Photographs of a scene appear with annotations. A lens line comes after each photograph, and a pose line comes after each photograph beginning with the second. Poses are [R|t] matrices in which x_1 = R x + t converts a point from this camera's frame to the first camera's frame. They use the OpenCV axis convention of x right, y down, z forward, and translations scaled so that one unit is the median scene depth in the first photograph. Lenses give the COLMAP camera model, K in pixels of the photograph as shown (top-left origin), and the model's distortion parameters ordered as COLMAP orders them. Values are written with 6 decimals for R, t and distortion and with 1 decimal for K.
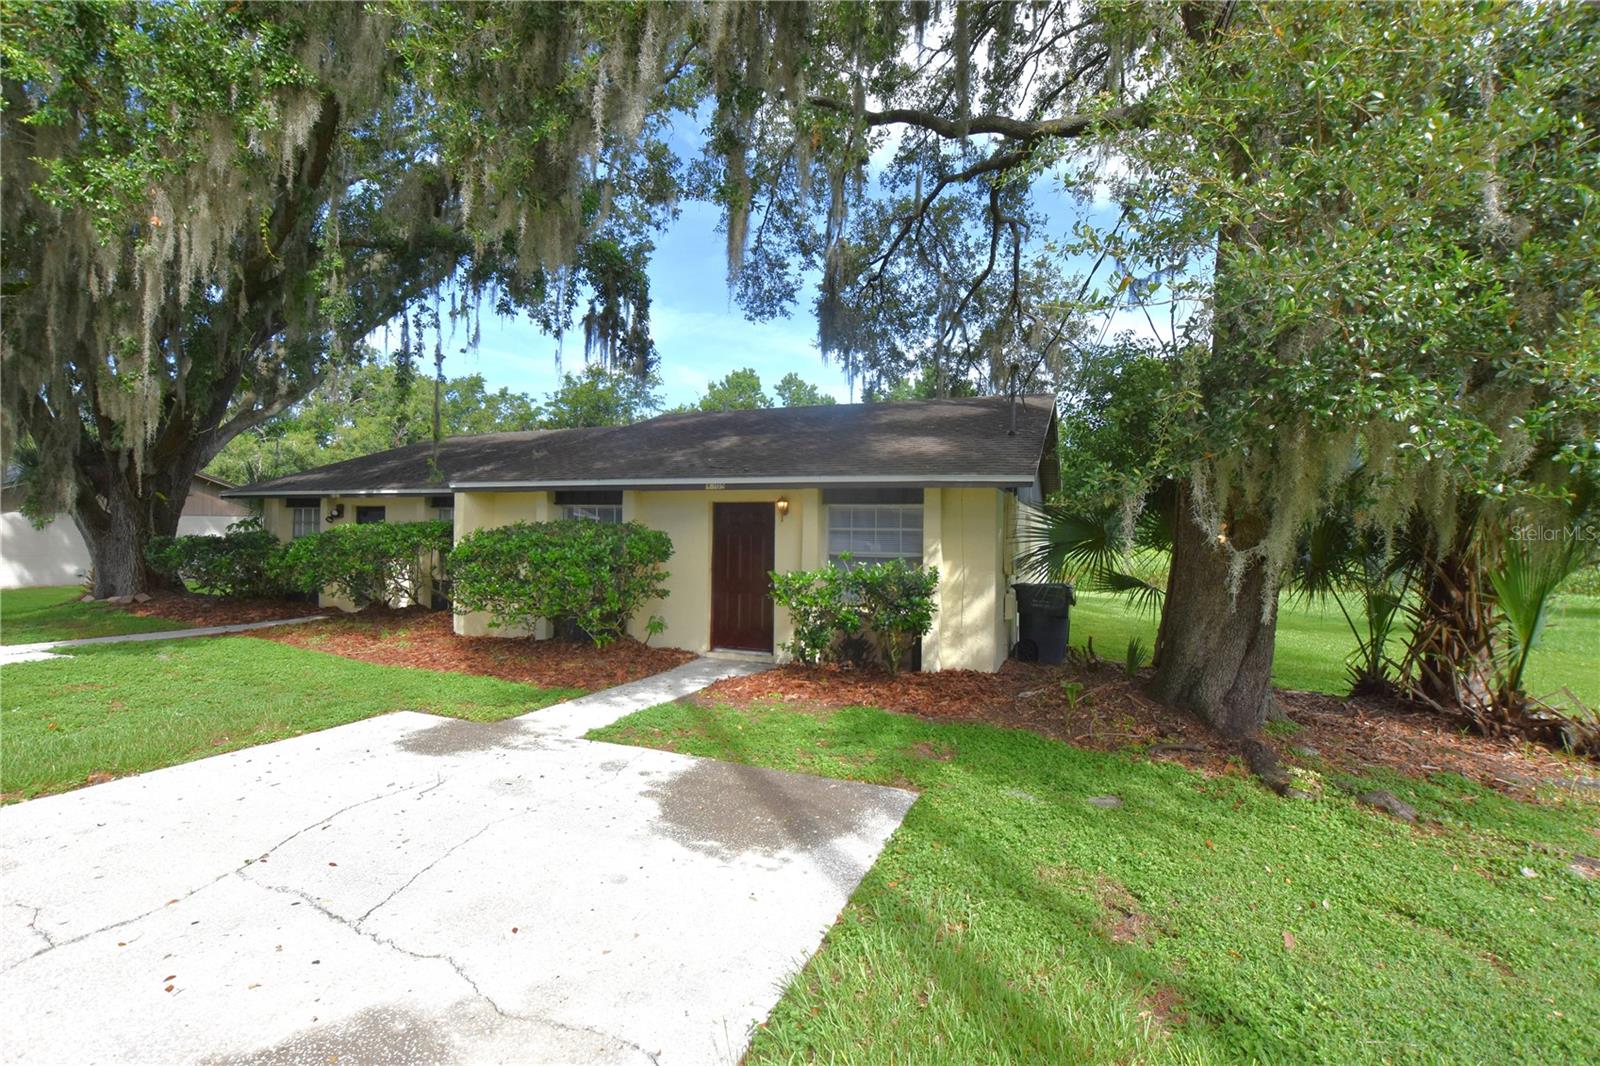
lens RADIAL K [[714.7, 0, 807.0], [0, 714.7, 538.1], [0, 0, 1]] dist [-0.030897, 0.004244]
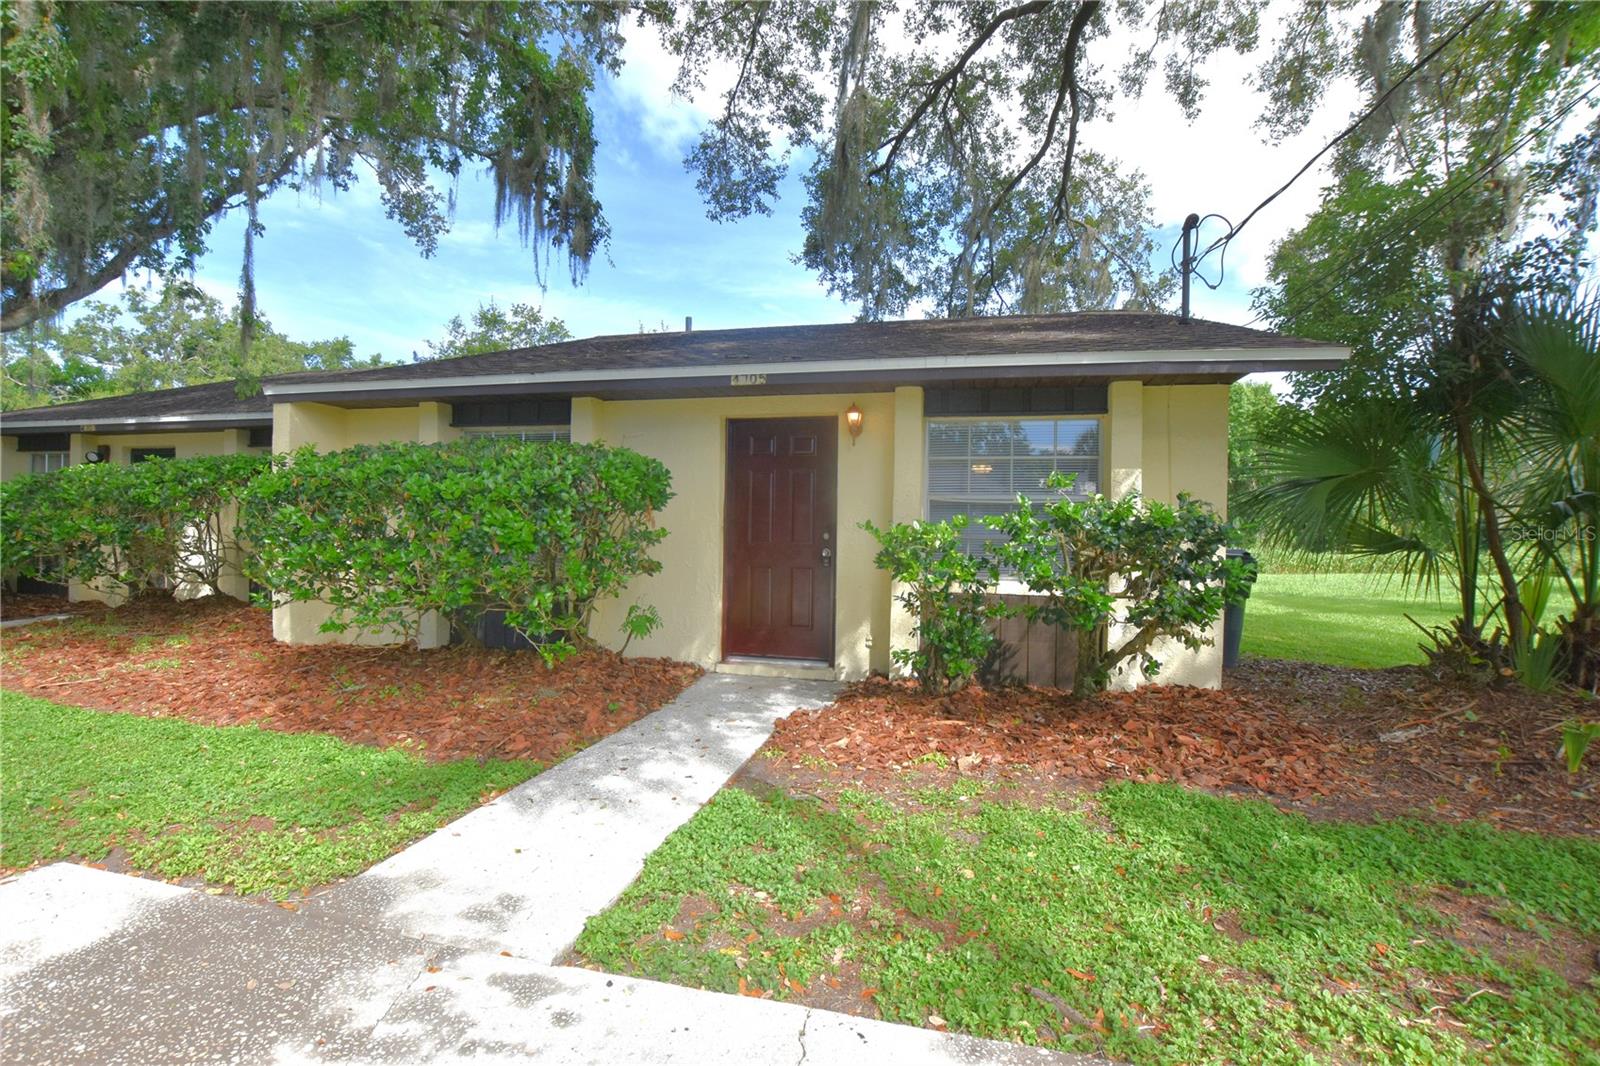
lens RADIAL K [[714.7, 0, 802.0], [0, 714.7, 536.9], [0, 0, 1]] dist [-0.030897, 0.004244]
pose [[0.990787, -0.001096, 0.135425, -0.149755], [-0.000294, 0.999947, 0.010243, 0.044667], [-0.135429, -0.010189, 0.990735, 0.385129]]
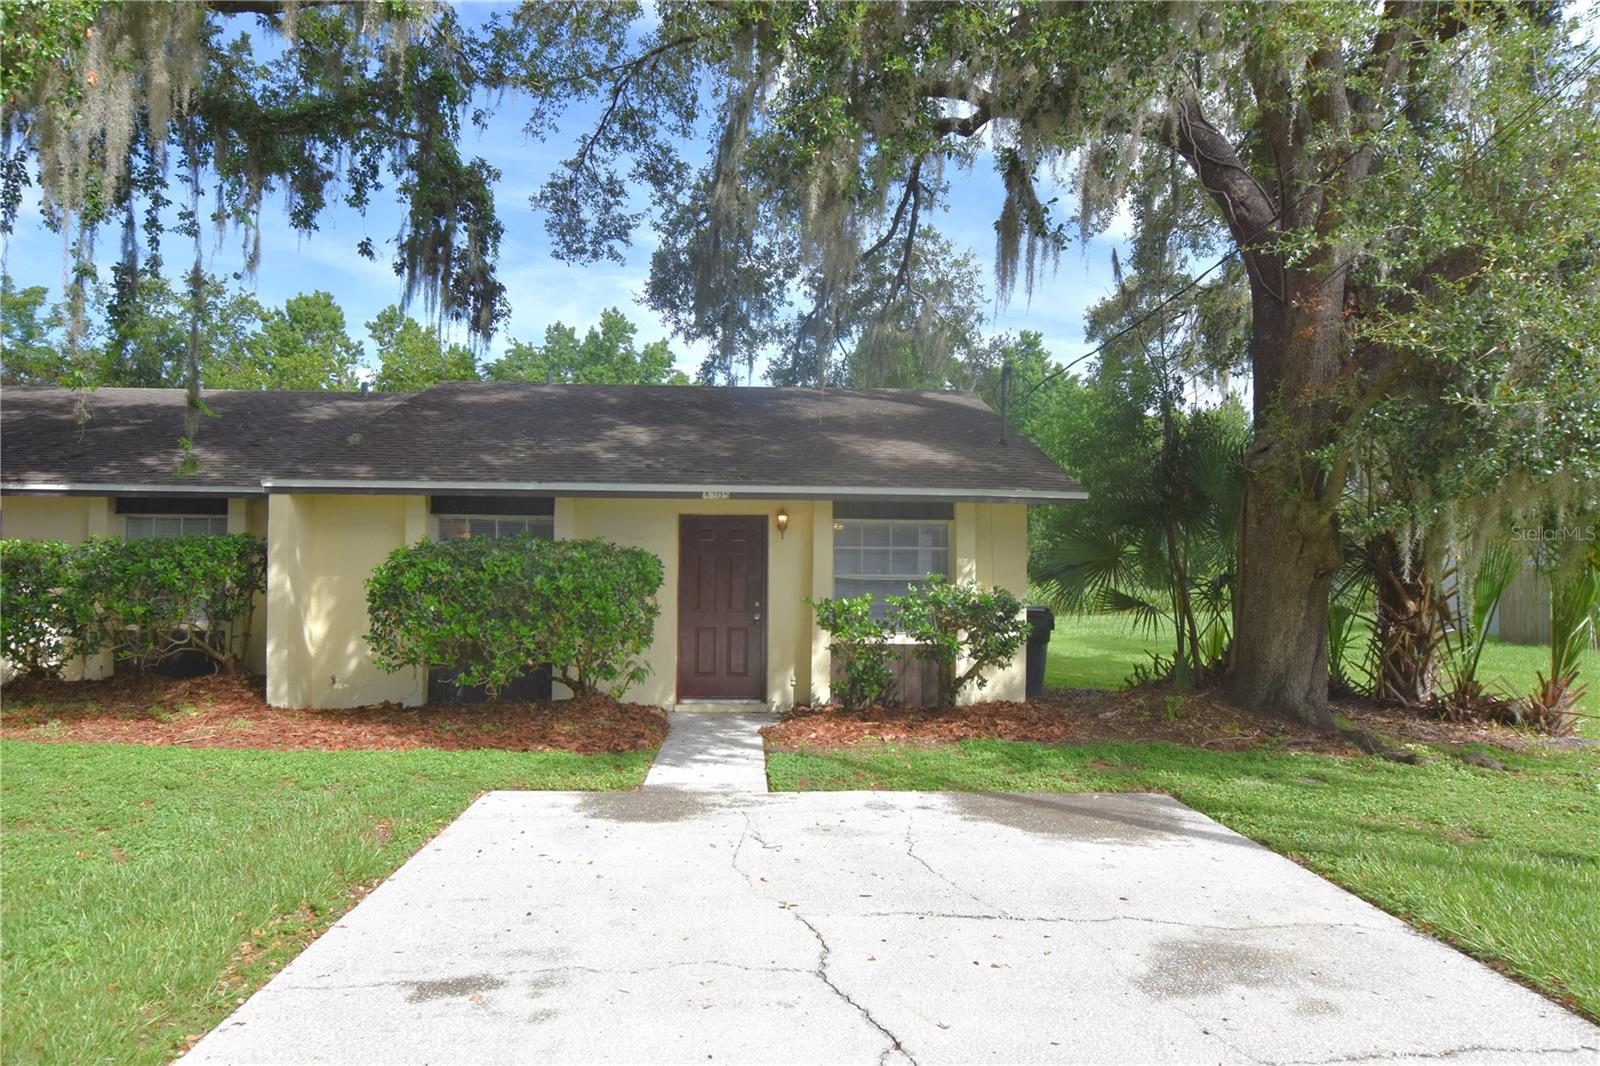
lens RADIAL K [[1038.1, 0, 815.4], [0, 1038.1, 543.1], [0, 0, 1]] dist [-0.004667, -0.000714]
pose [[0.909086, -0.000551, 0.416608, -0.471544], [0.006510, 0.999896, -0.012883, -0.002692], [-0.416558, 0.014424, 0.908995, -0.102866]]
